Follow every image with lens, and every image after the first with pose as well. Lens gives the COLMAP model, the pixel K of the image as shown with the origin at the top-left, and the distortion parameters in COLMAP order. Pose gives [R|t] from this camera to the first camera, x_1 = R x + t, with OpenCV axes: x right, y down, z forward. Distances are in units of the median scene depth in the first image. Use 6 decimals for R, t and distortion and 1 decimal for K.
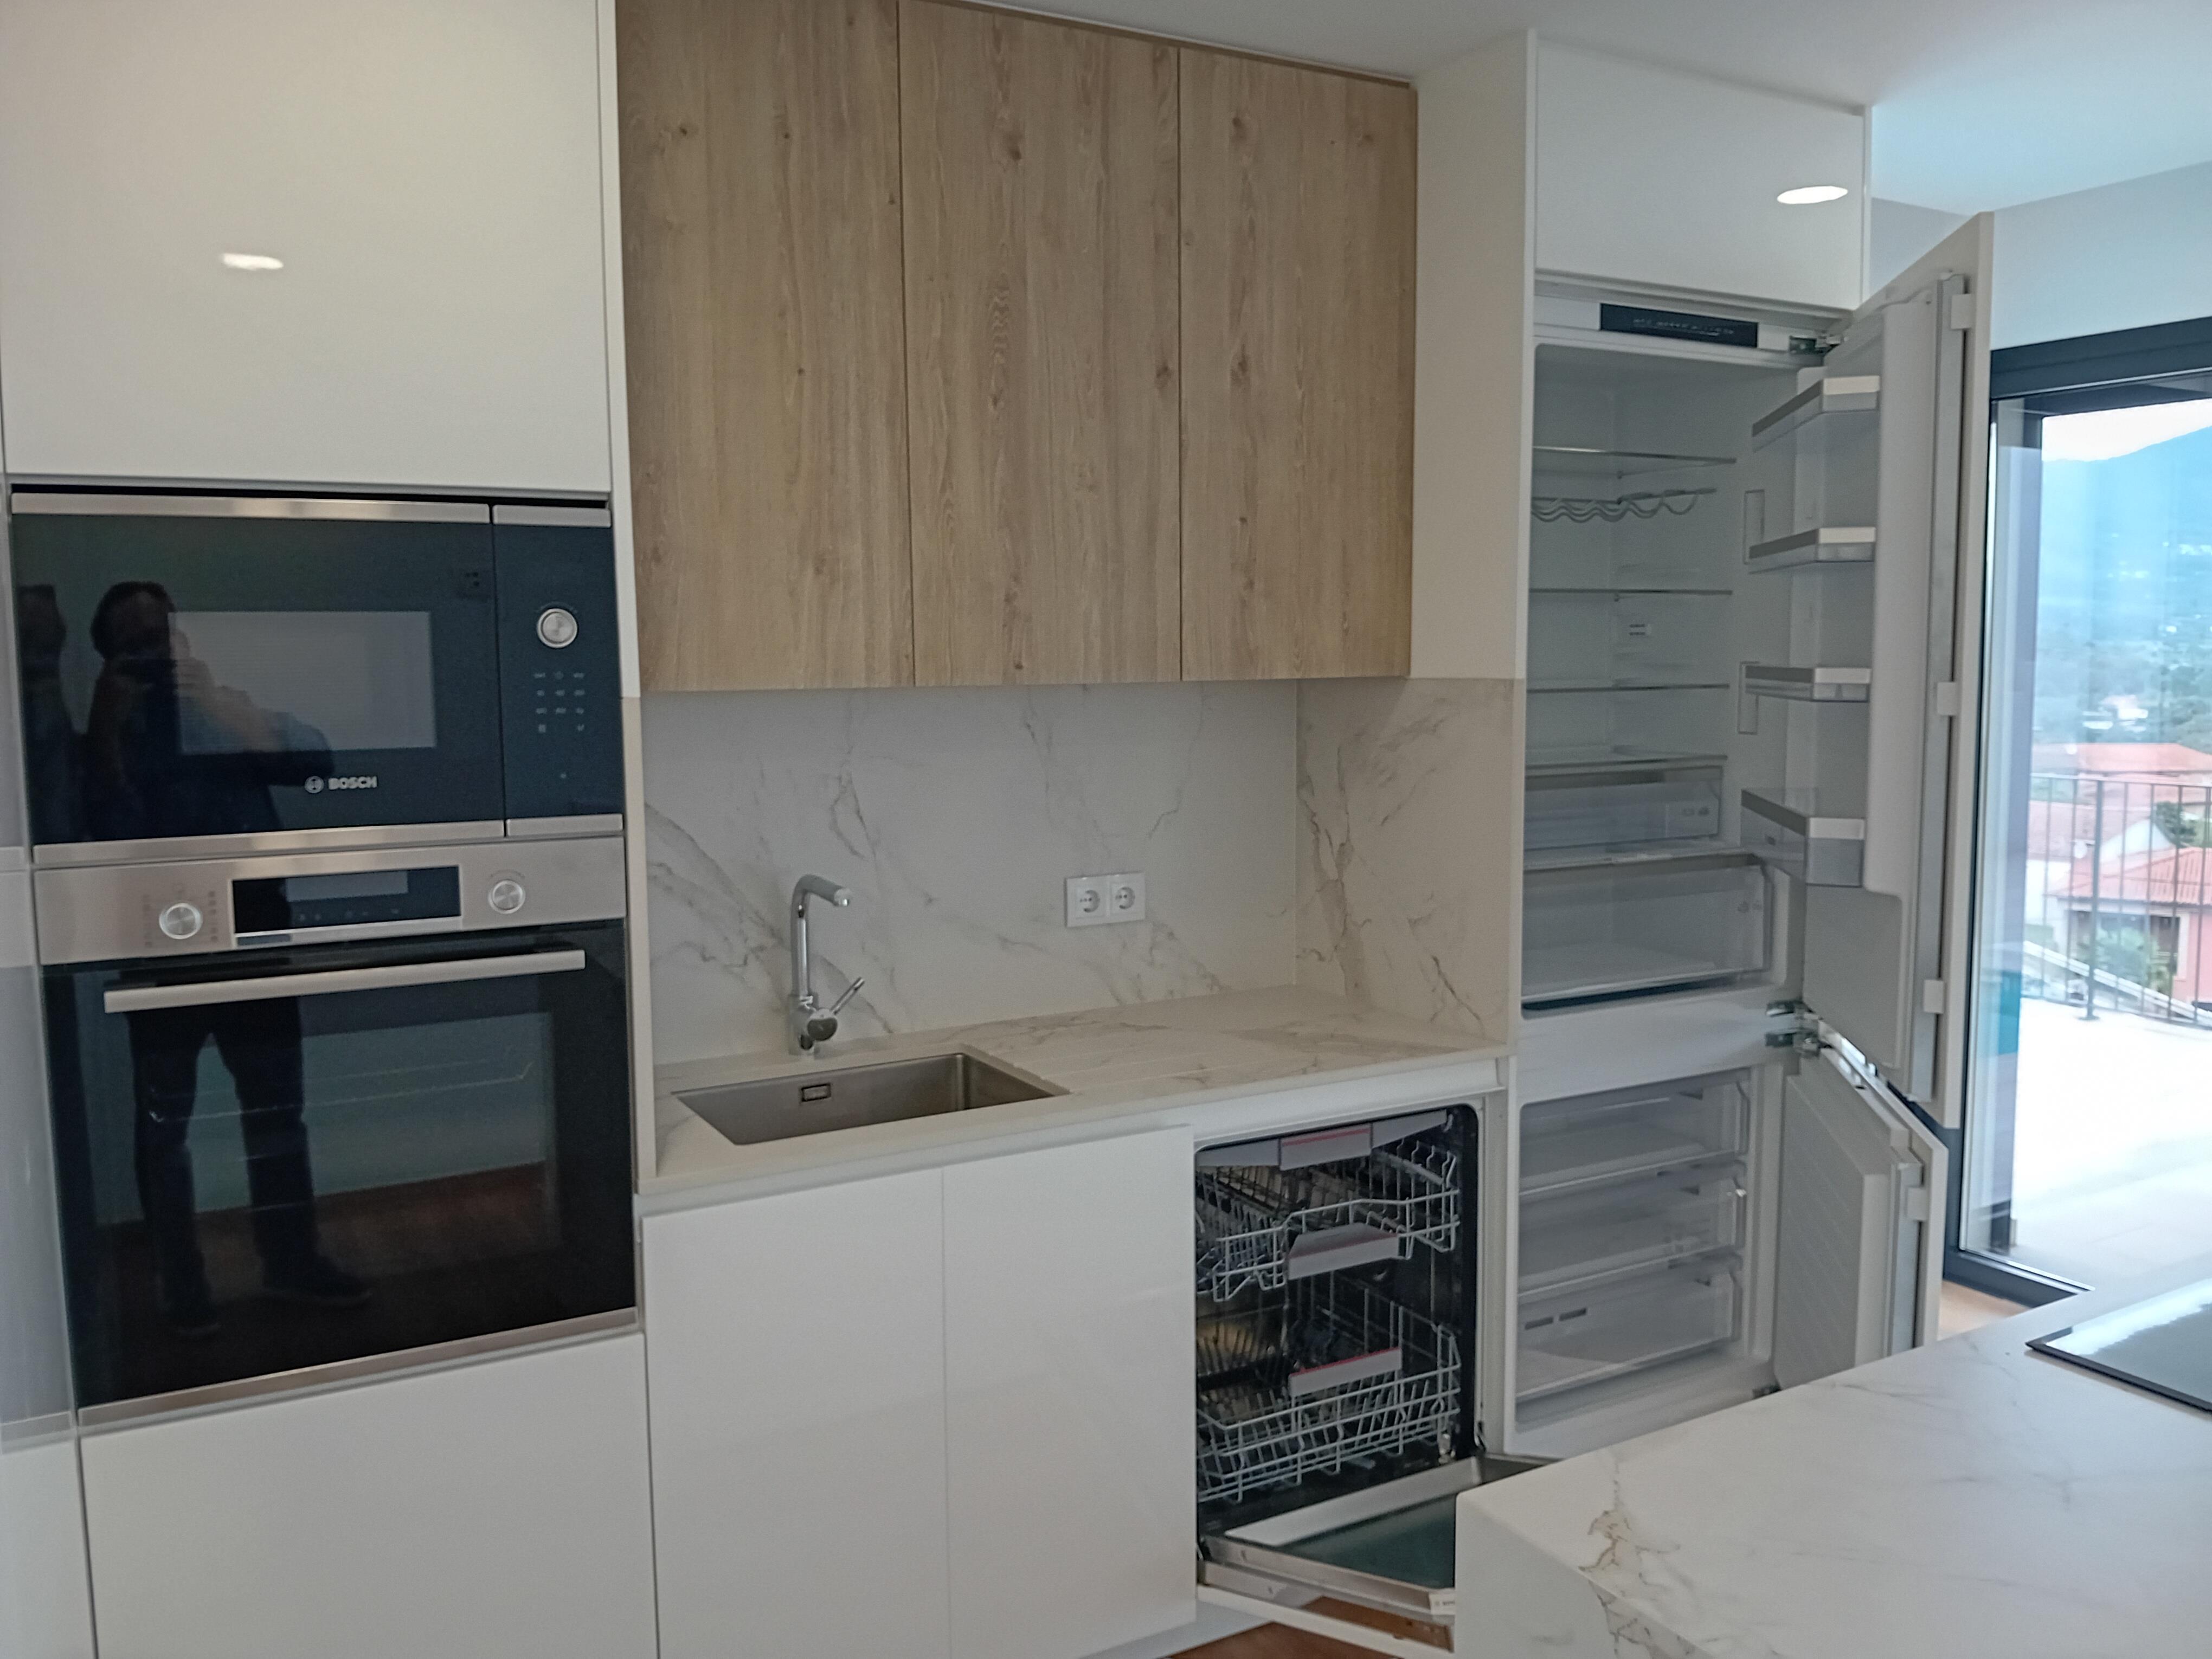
lens RADIAL K [[1731.7, 0, 1127.2], [0, 1731.7, 852.7], [0, 0, 1]] dist [-0.020154, -0.027126]
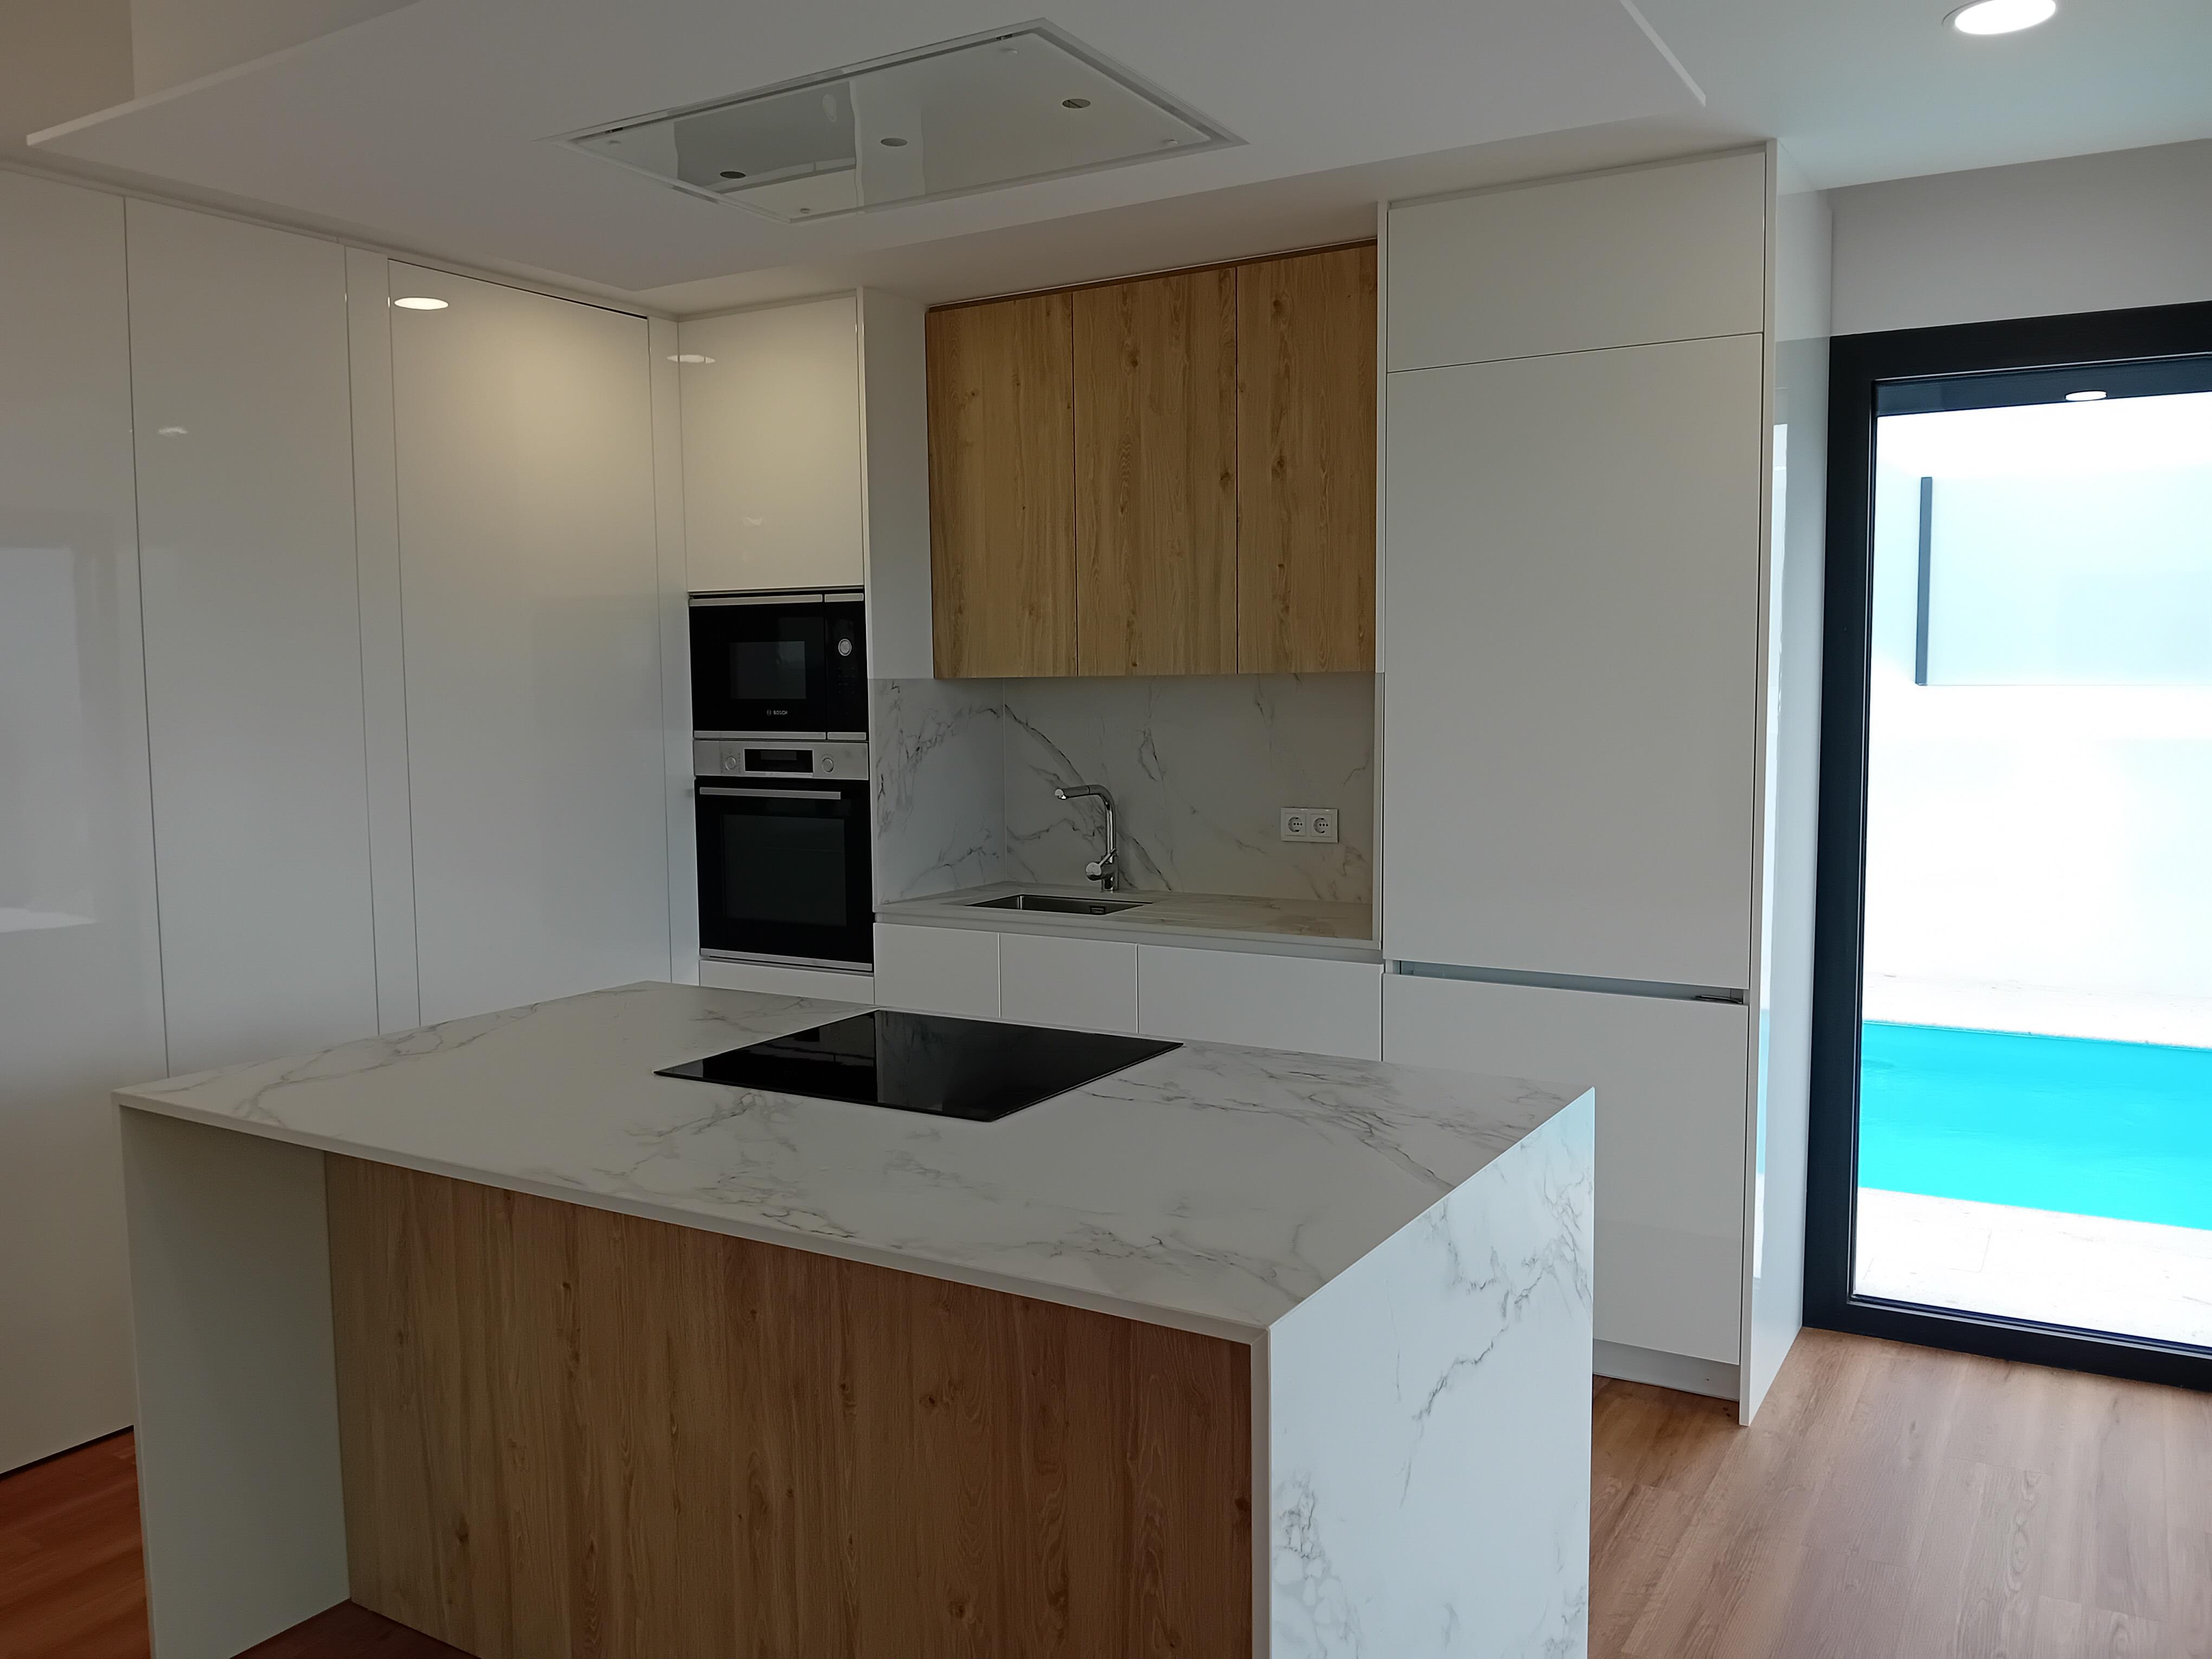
lens RADIAL K [[1731.7, 0, 1085.1], [0, 1731.7, 884.6], [0, 0, 1]] dist [-0.020154, -0.027126]
pose [[0.488783, 0.103529, -0.866241, 1.410642], [-0.095751, 0.993301, 0.064687, 0.000760], [0.867135, 0.051326, 0.495422, 0.135910]]
